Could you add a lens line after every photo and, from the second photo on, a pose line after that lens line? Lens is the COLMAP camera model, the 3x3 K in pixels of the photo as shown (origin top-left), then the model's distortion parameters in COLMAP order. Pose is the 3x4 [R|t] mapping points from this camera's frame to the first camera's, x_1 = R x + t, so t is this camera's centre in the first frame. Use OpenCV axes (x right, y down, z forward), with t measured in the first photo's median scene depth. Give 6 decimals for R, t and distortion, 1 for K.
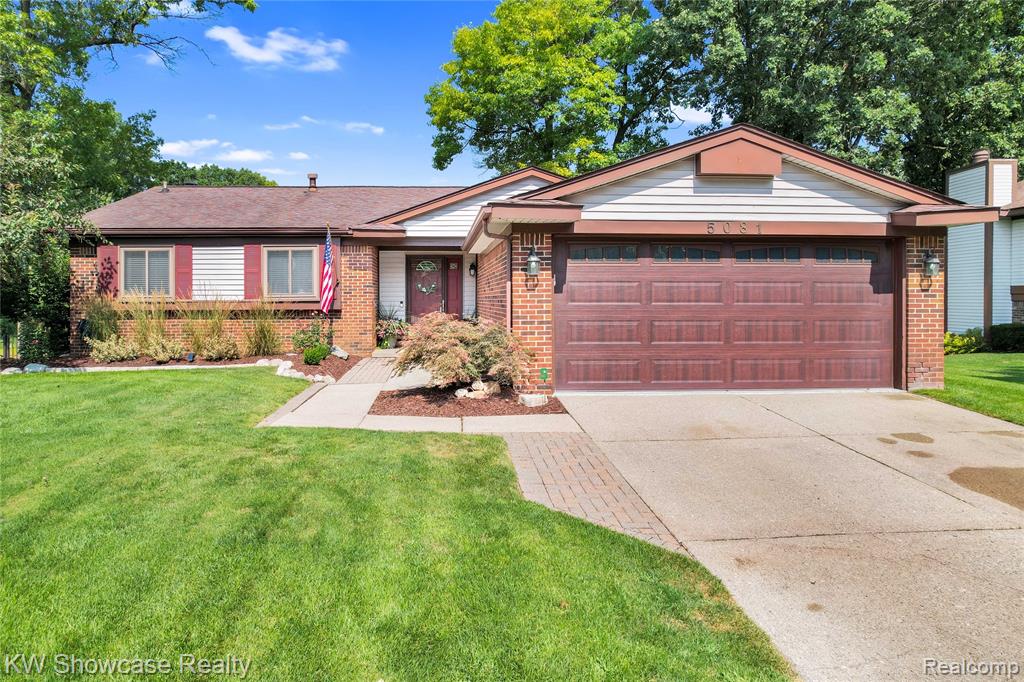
lens RADIAL K [[674.1, 0, 484.0], [0, 674.1, 307.1], [0, 0, 1]] dist [-0.059166, 0.054066]
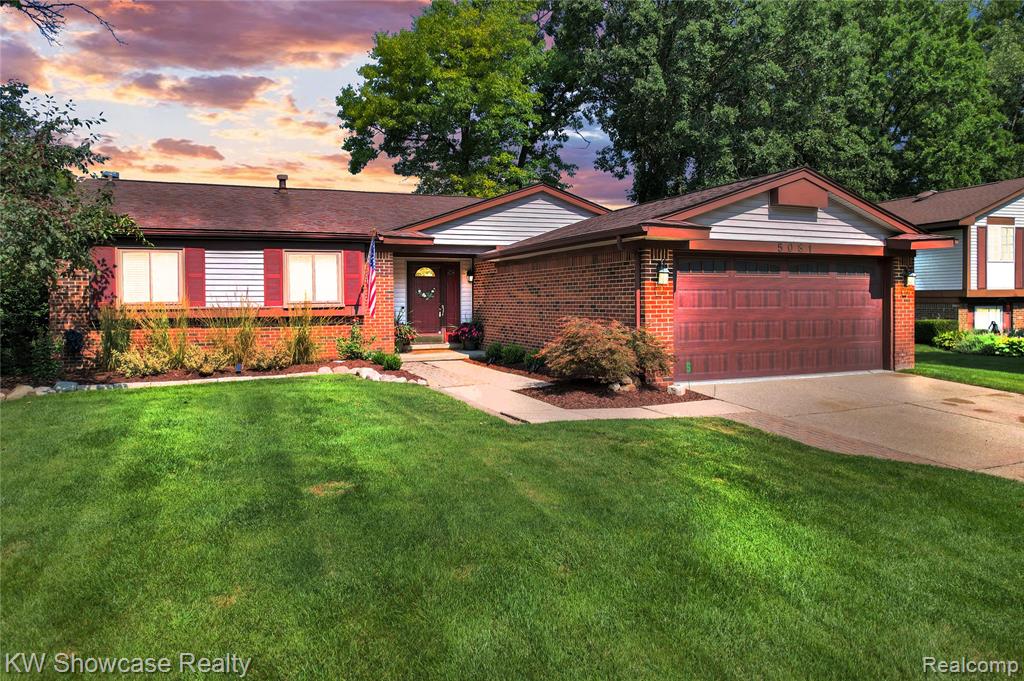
lens RADIAL K [[668.8, 0, 513.4], [0, 668.8, 308.2], [0, 0, 1]] dist [-0.031692, 0.000439]
pose [[0.946119, -0.007974, 0.323721, -0.360413], [0.008812, 0.999961, -0.001122, -0.004565], [-0.323699, 0.003914, 0.946152, -0.014053]]
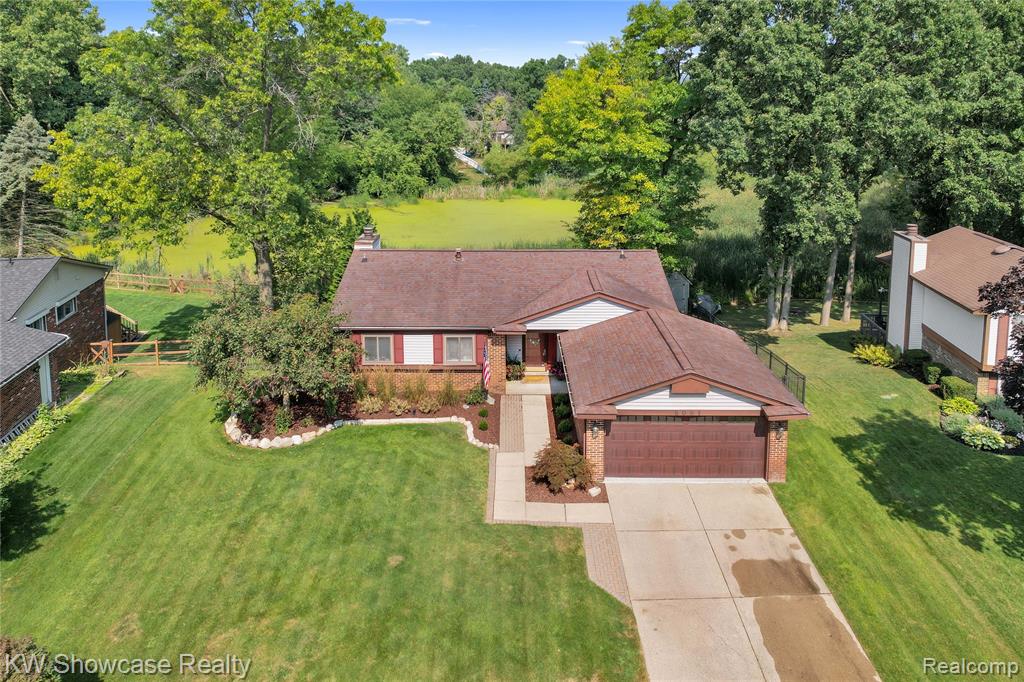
lens RADIAL K [[693.2, 0, 514.1], [0, 693.2, 176.3], [0, 0, 1]] dist [-0.031437, 0.002131]
pose [[0.998044, 0.008635, -0.061923, -0.041438], [-0.002589, 0.995275, 0.097057, -0.741760], [0.062468, -0.096707, 0.993351, -0.810391]]
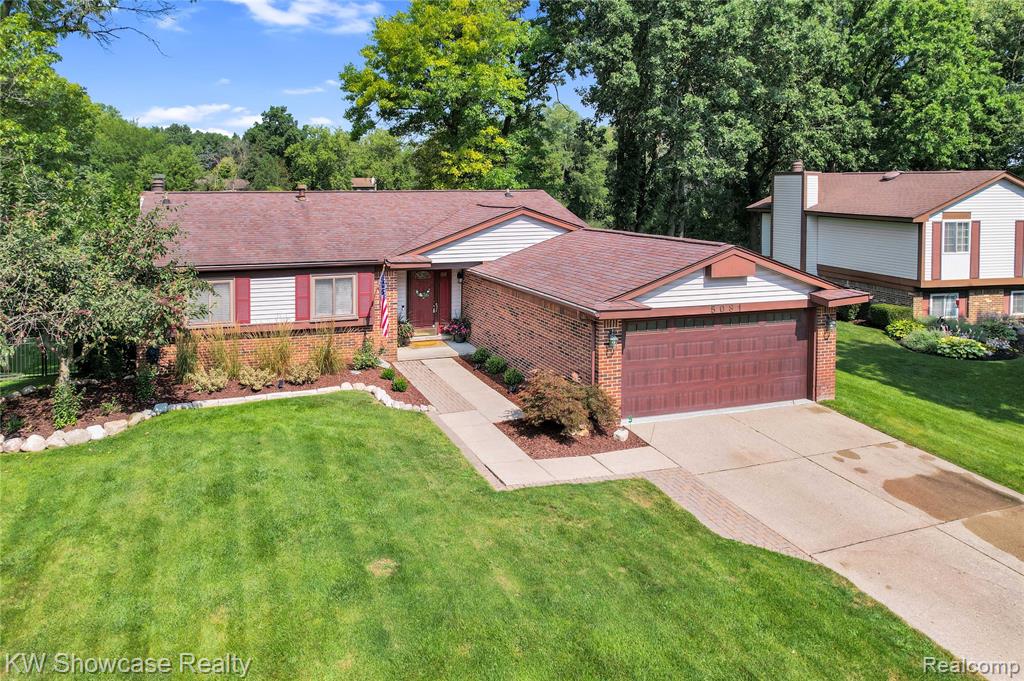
lens RADIAL K [[682.0, 0, 433.8], [0, 682.0, 207.6], [0, 0, 1]] dist [-0.025084, -0.002247]
pose [[0.972514, -0.005585, 0.232775, -0.437244], [0.001622, 0.999851, 0.017211, -0.255002], [-0.232837, -0.016361, 0.972378, -0.251116]]
